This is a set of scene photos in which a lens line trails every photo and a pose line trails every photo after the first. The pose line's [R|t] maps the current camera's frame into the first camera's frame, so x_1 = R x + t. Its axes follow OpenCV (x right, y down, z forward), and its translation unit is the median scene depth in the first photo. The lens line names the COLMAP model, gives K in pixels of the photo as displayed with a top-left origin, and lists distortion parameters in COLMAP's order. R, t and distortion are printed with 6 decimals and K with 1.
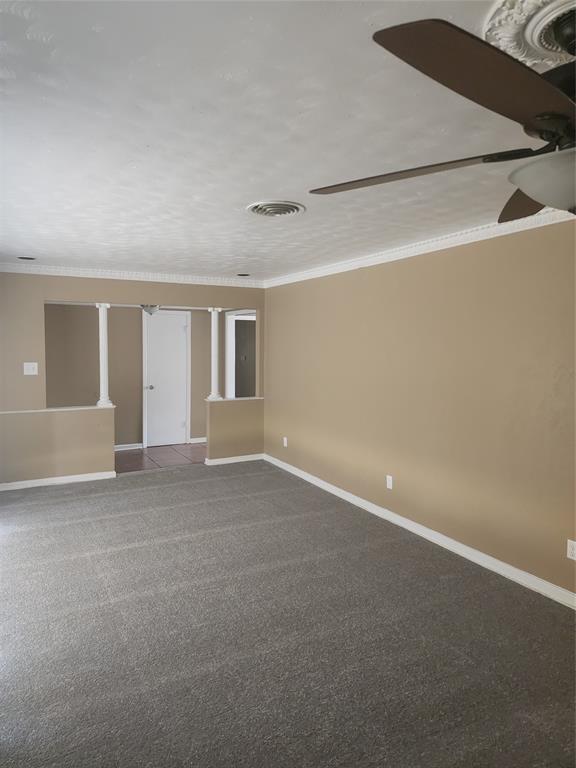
lens RADIAL K [[519.7, 0, 288.0], [0, 519.7, 384.0], [0, 0, 1]] dist [0.136537, -0.133105]
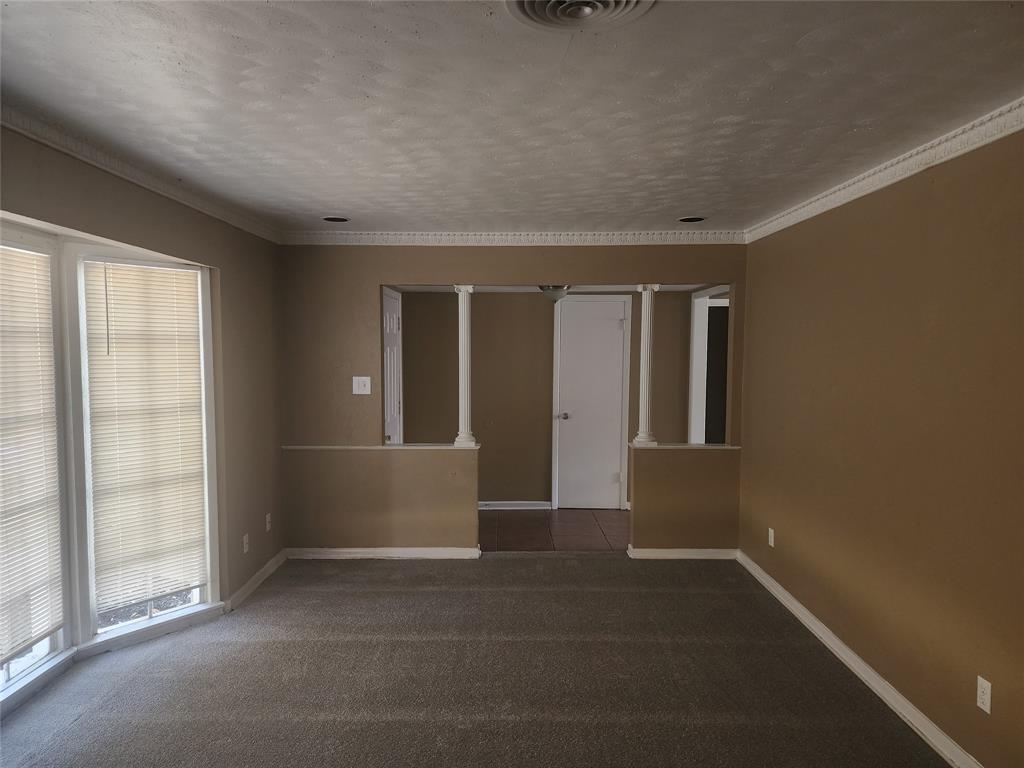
lens RADIAL K [[692.9, 0, 512.2], [0, 692.9, 398.7], [0, 0, 1]] dist [0.136537, -0.133105]
pose [[0.879881, 0.035952, -0.473833, 0.099655], [-0.036297, 0.999306, 0.008420, -0.023616], [0.473806, 0.009790, 0.880575, 0.270269]]
